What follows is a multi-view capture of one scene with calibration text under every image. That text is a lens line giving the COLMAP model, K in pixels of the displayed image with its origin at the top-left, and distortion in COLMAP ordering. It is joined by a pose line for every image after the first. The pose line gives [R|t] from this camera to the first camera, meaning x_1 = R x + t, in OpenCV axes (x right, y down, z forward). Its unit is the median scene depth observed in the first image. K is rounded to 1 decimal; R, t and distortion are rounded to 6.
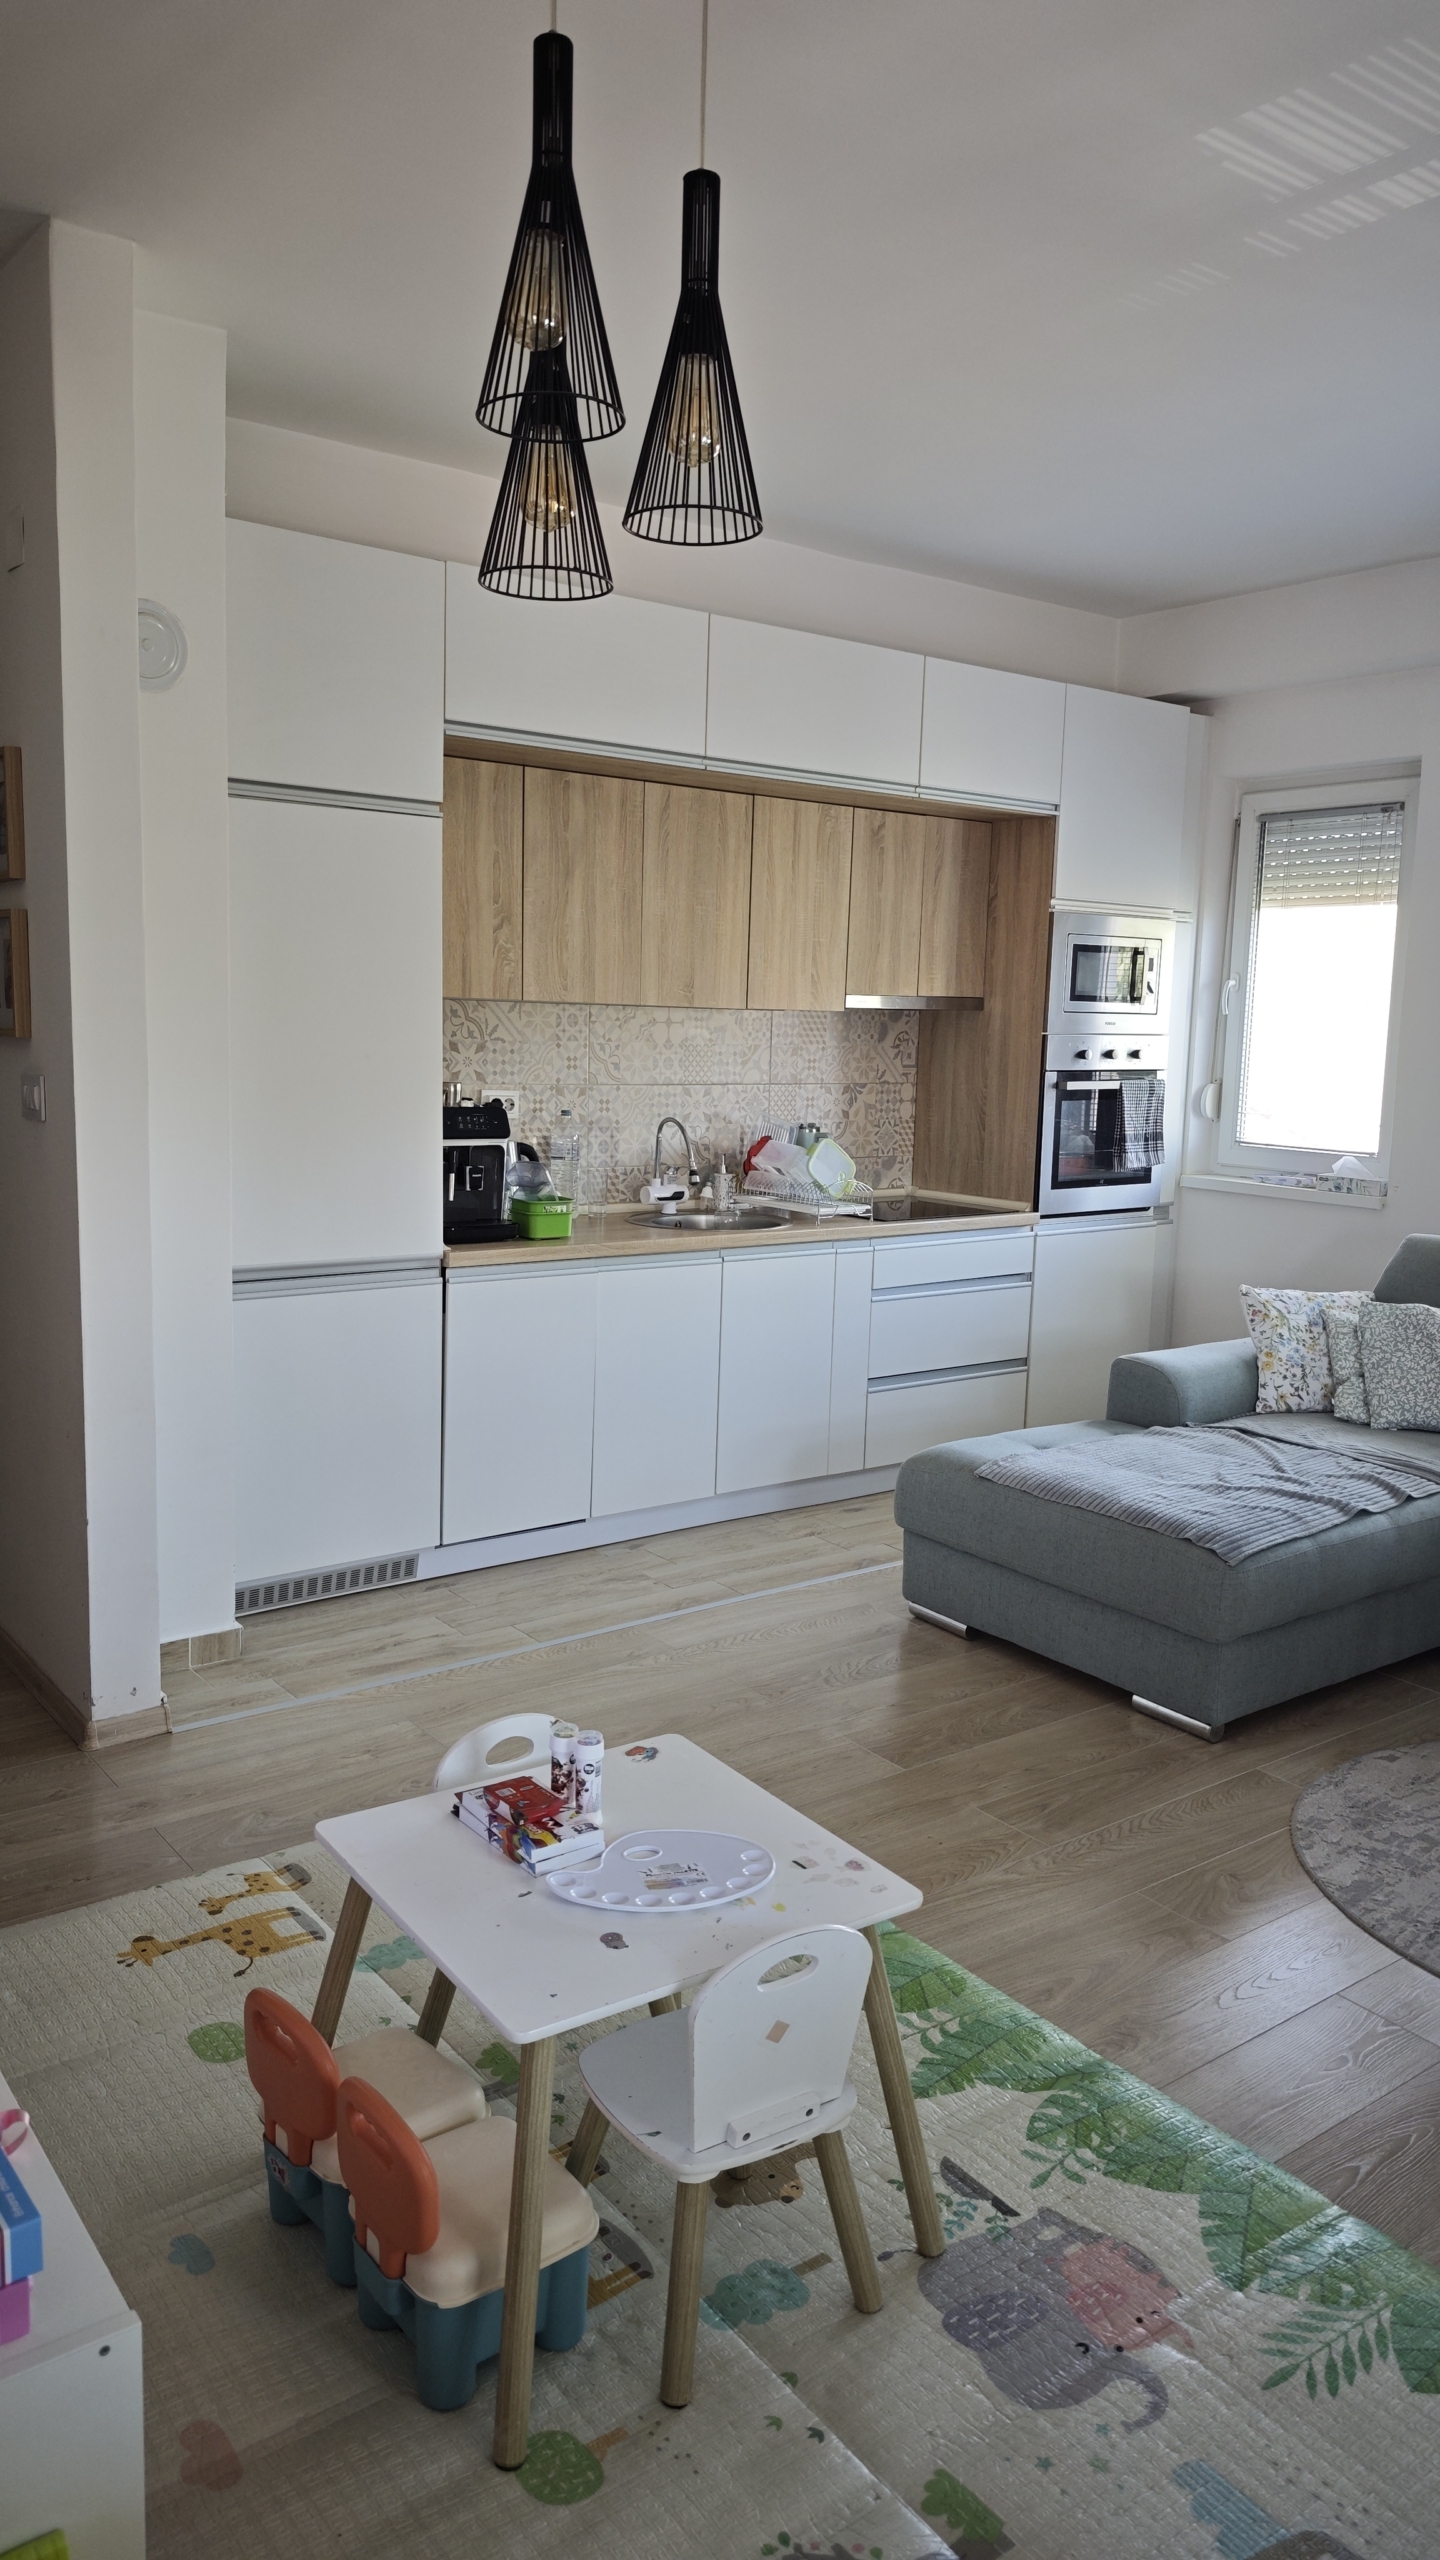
lens RADIAL K [[1754.2, 0, 717.2], [0, 1754.2, 1271.2], [0, 0, 1]] dist [0.001983, -0.006434]
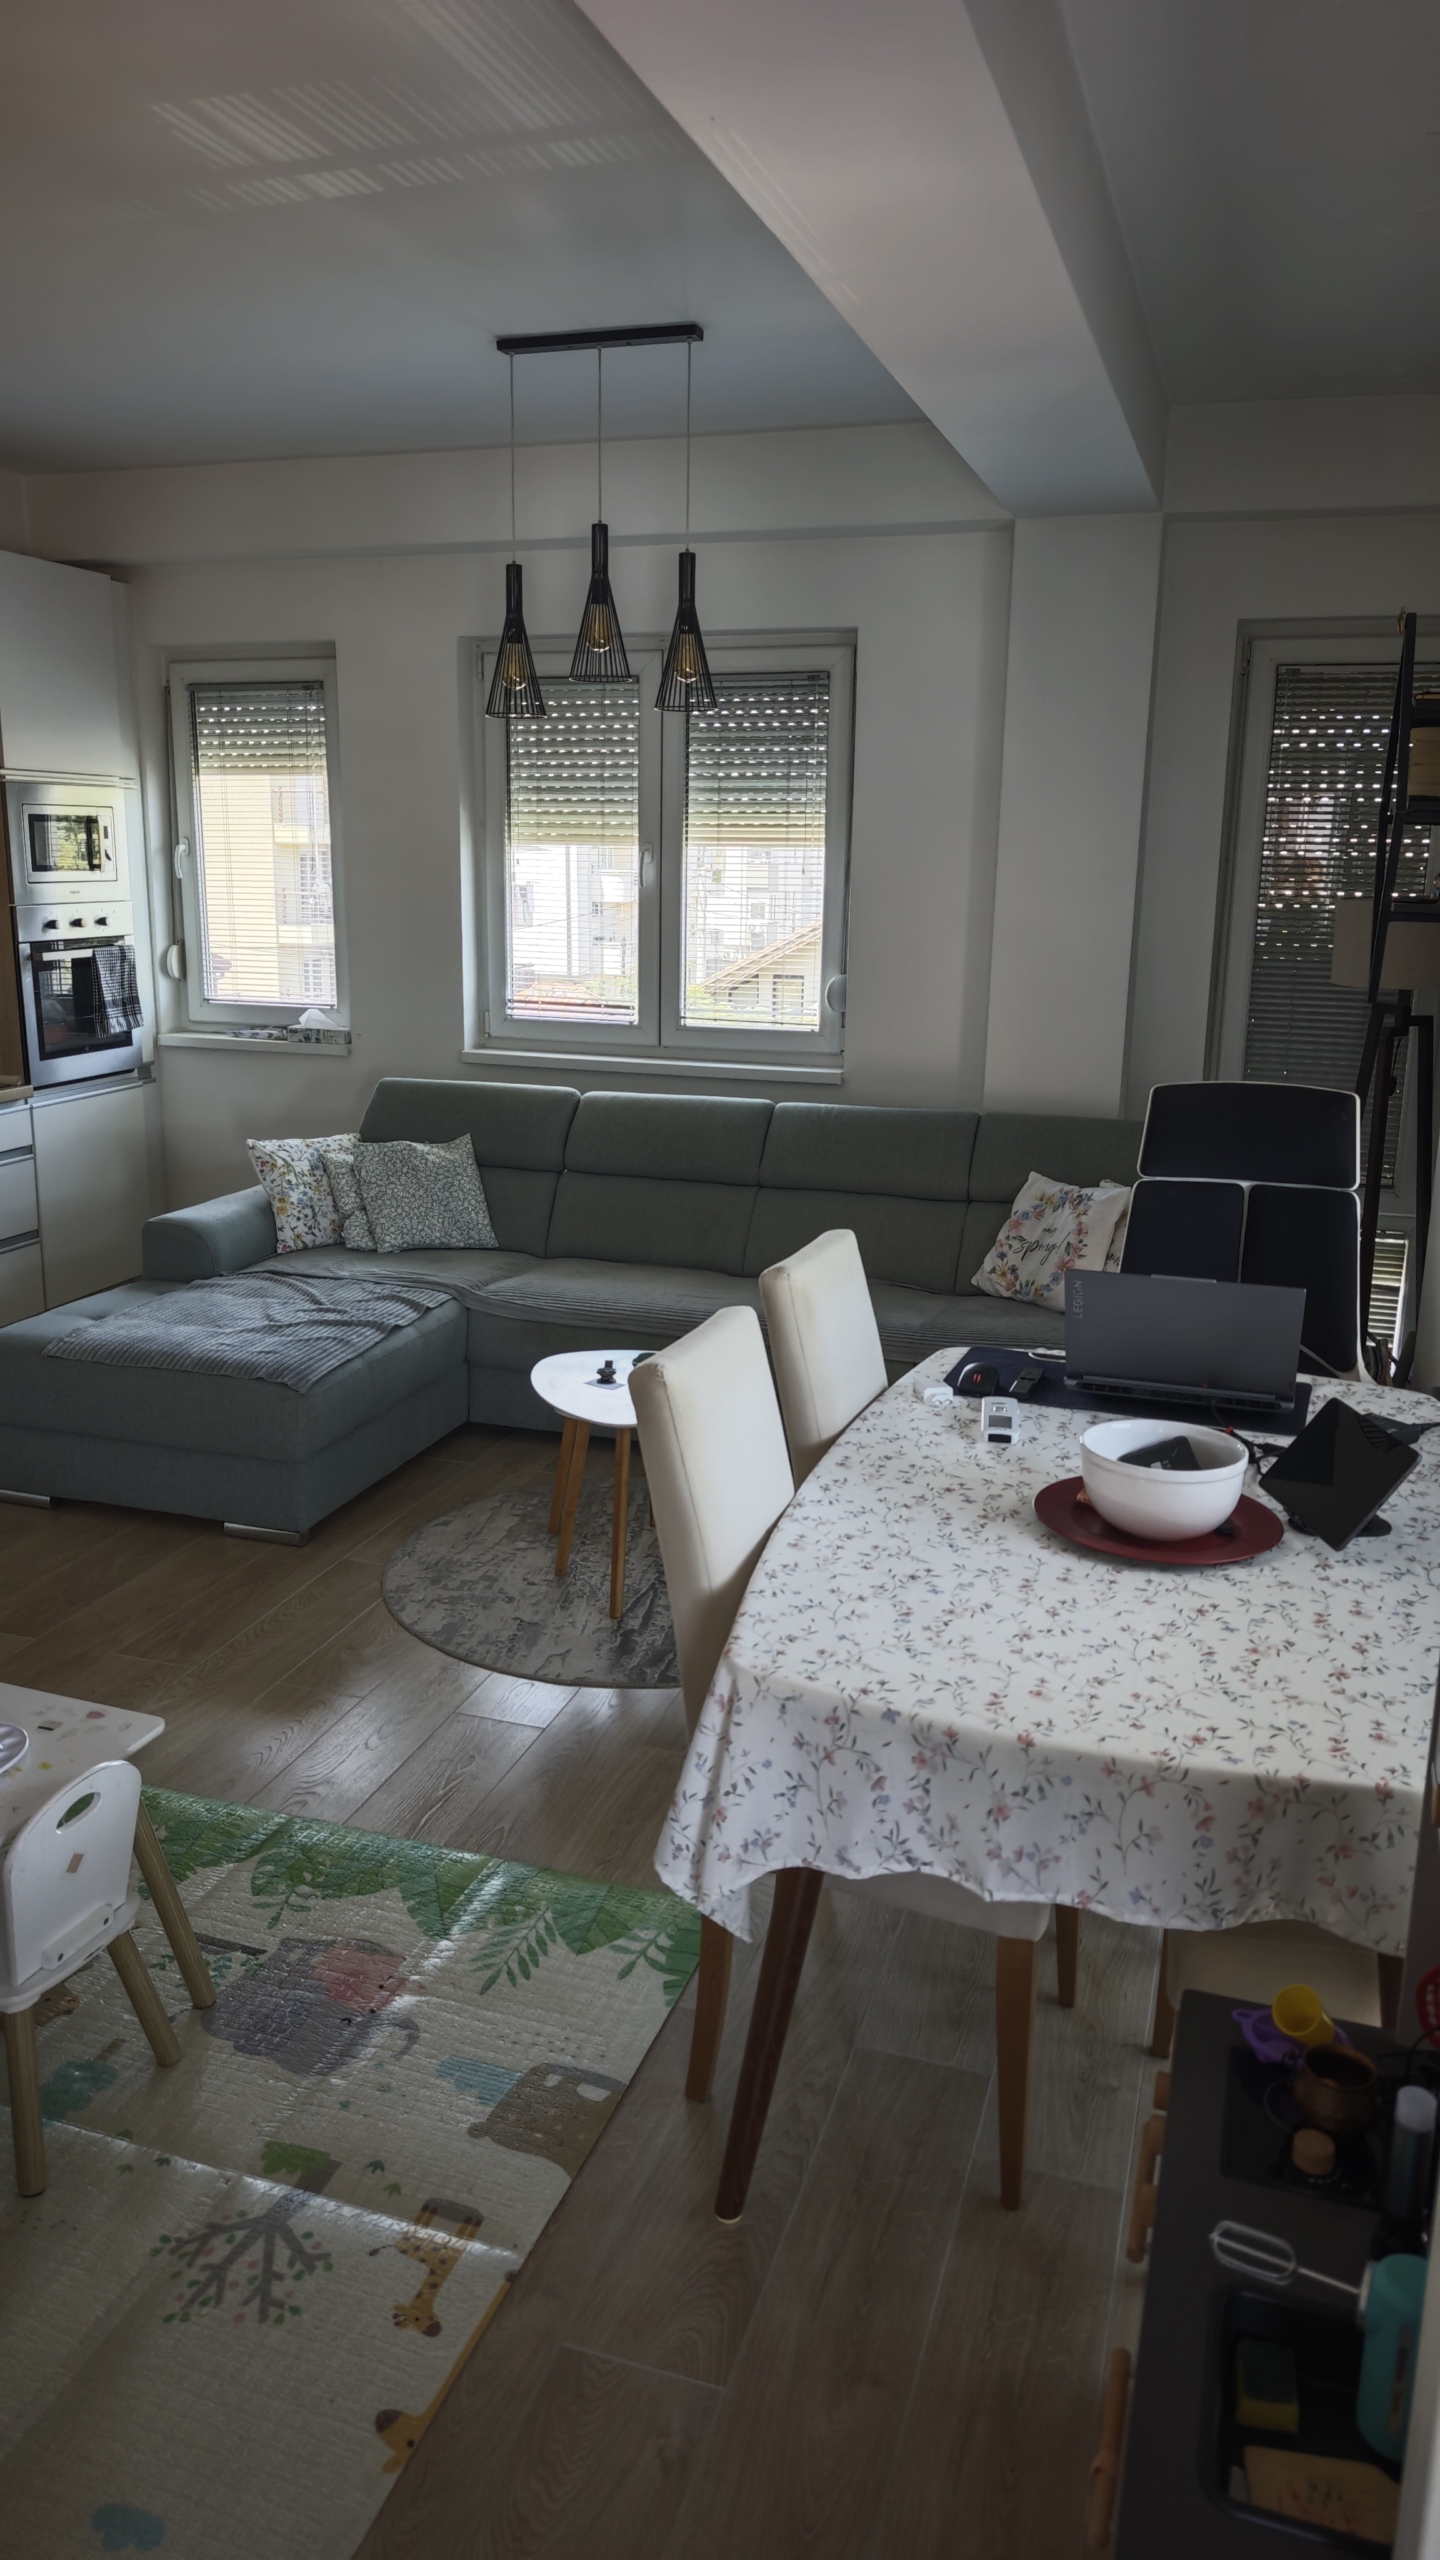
lens RADIAL K [[1792.5, 0, 720.0], [0, 1792.5, 1280.0], [0, 0, 1]] dist [0.002192, -0.068257]
pose [[0.810518, -0.152338, 0.565556, -0.114757], [0.089309, 0.986437, 0.137715, -0.035532], [-0.578865, -0.061112, 0.813130, -0.090655]]
